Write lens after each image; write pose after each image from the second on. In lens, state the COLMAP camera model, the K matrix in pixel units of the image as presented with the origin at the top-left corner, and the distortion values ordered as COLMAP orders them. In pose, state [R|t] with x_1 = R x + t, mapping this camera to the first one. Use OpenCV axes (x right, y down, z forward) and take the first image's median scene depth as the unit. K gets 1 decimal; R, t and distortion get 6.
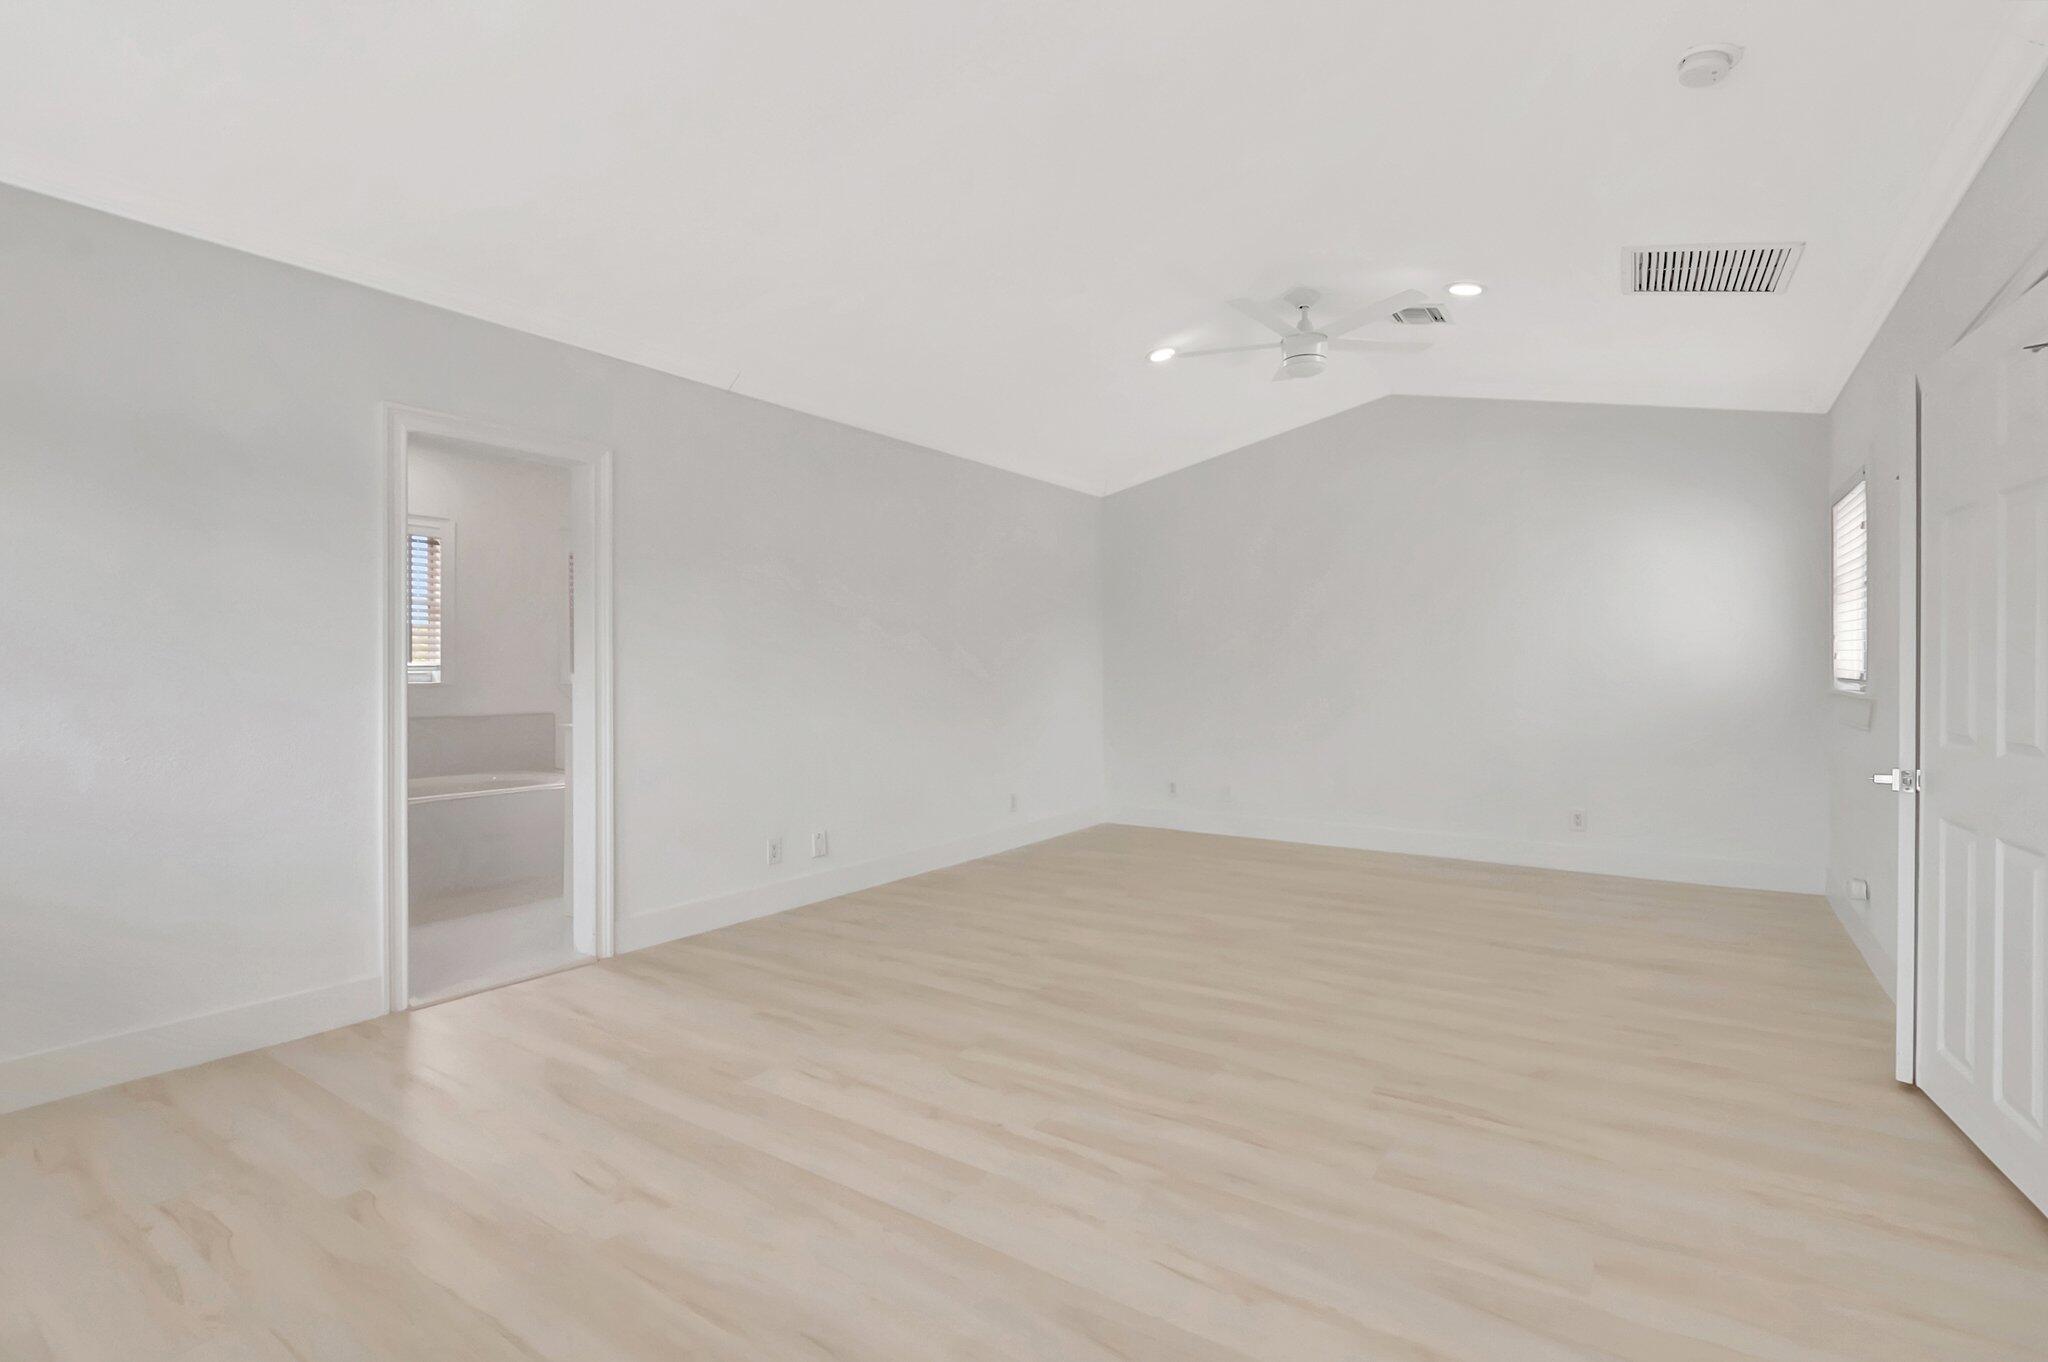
lens RADIAL K [[950.9, 0, 1021.9], [0, 950.9, 671.5], [0, 0, 1]] dist [-0.014972, -0.000792]
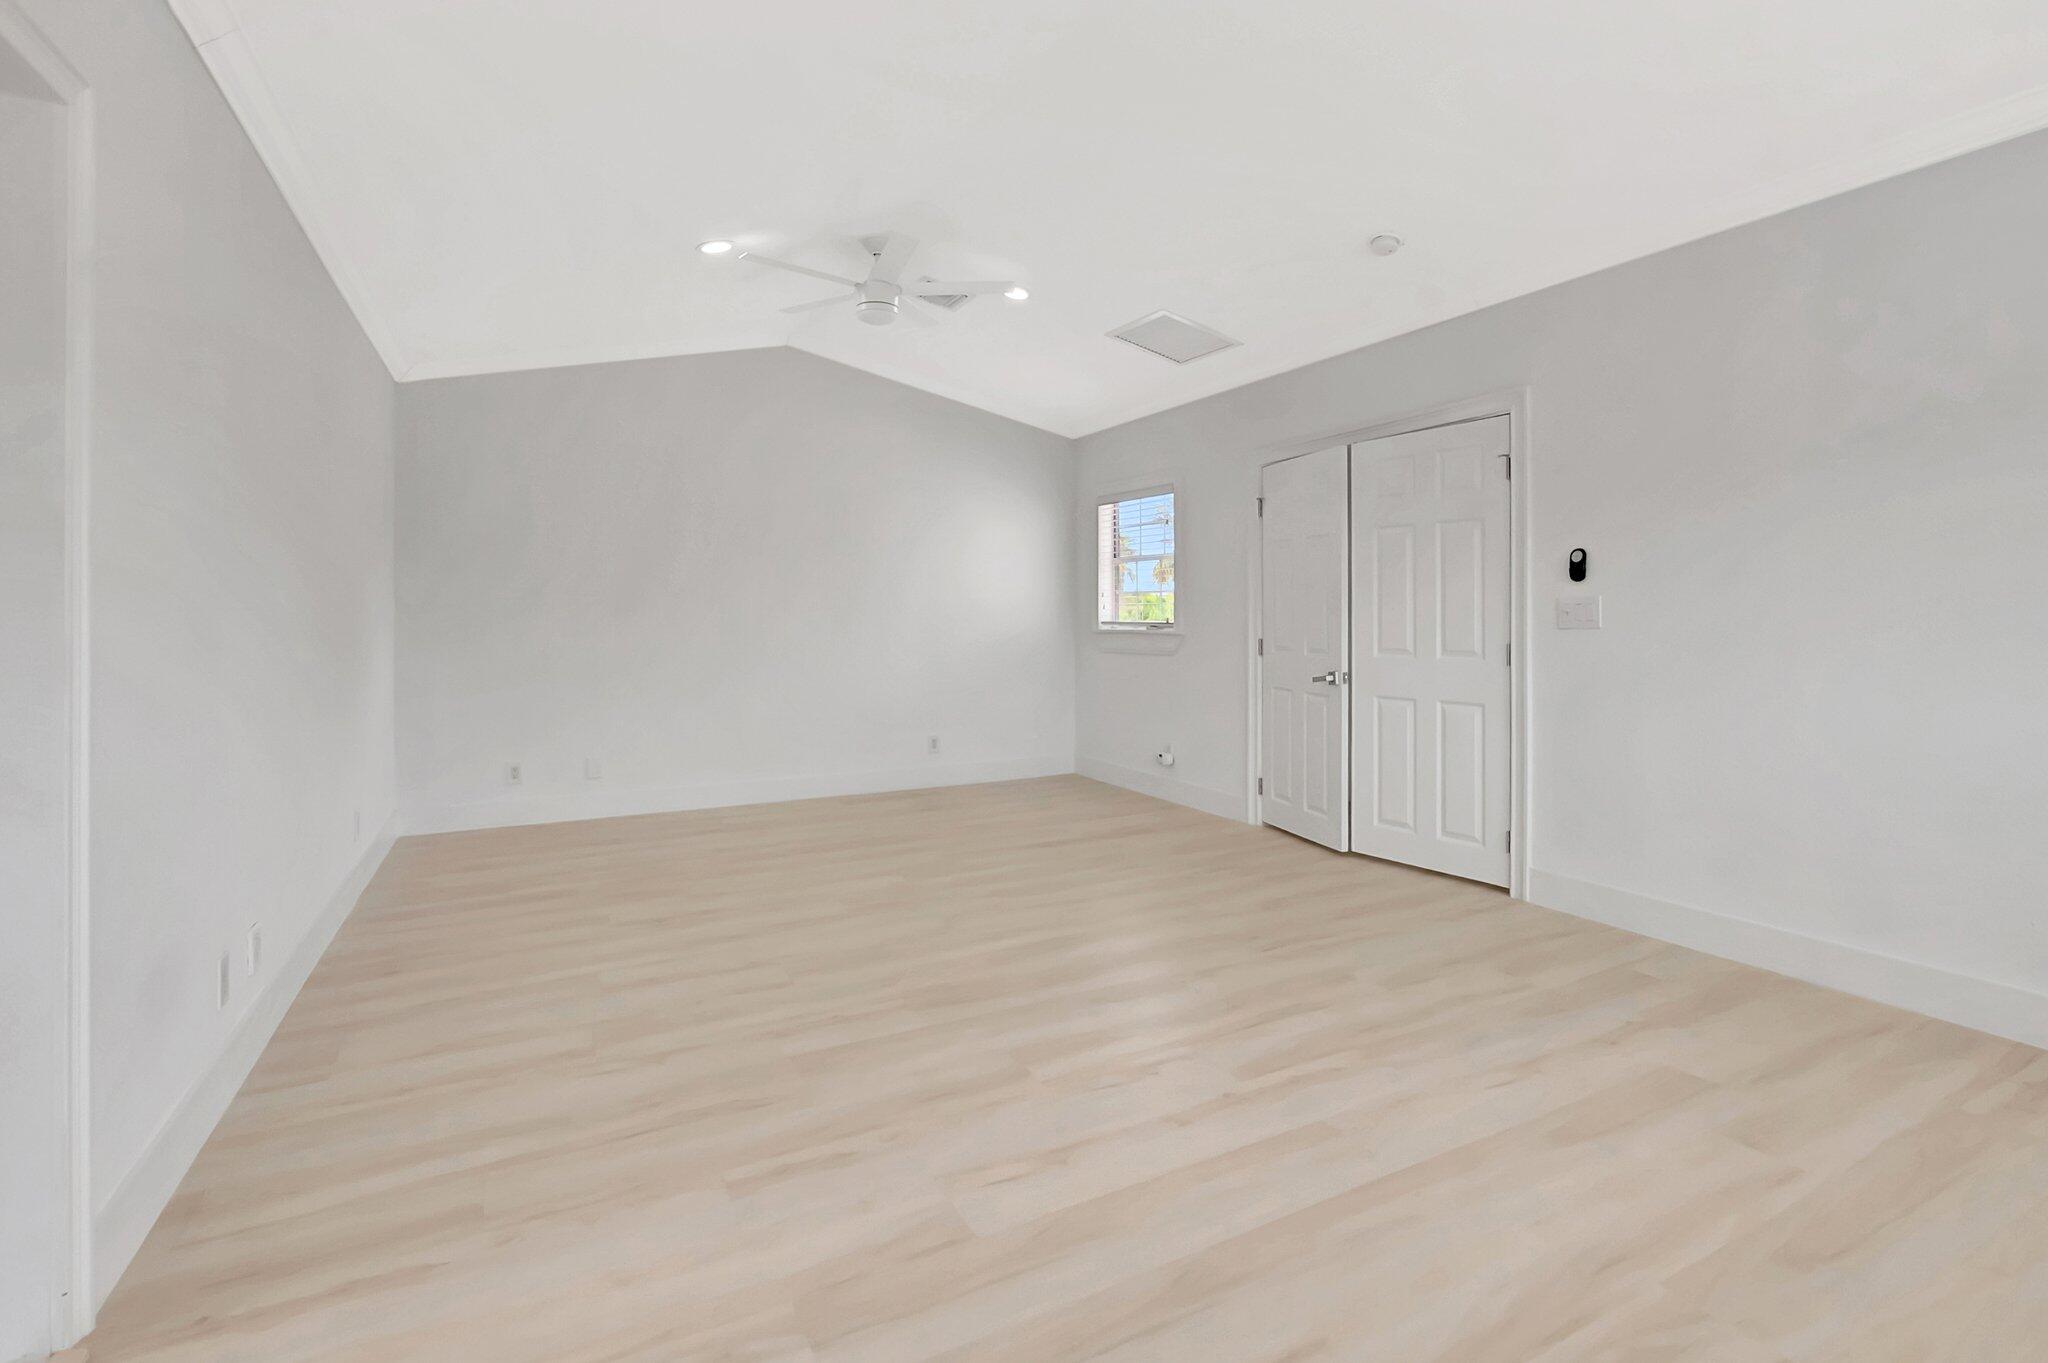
lens RADIAL K [[950.9, 0, 1055.7], [0, 950.9, 625.9], [0, 0, 1]] dist [-0.014972, -0.000792]
pose [[0.475031, -0.014734, 0.879846, -0.658754], [0.014141, 0.999859, 0.009109, -0.001785], [-0.879855, 0.008115, 0.475172, 0.490674]]
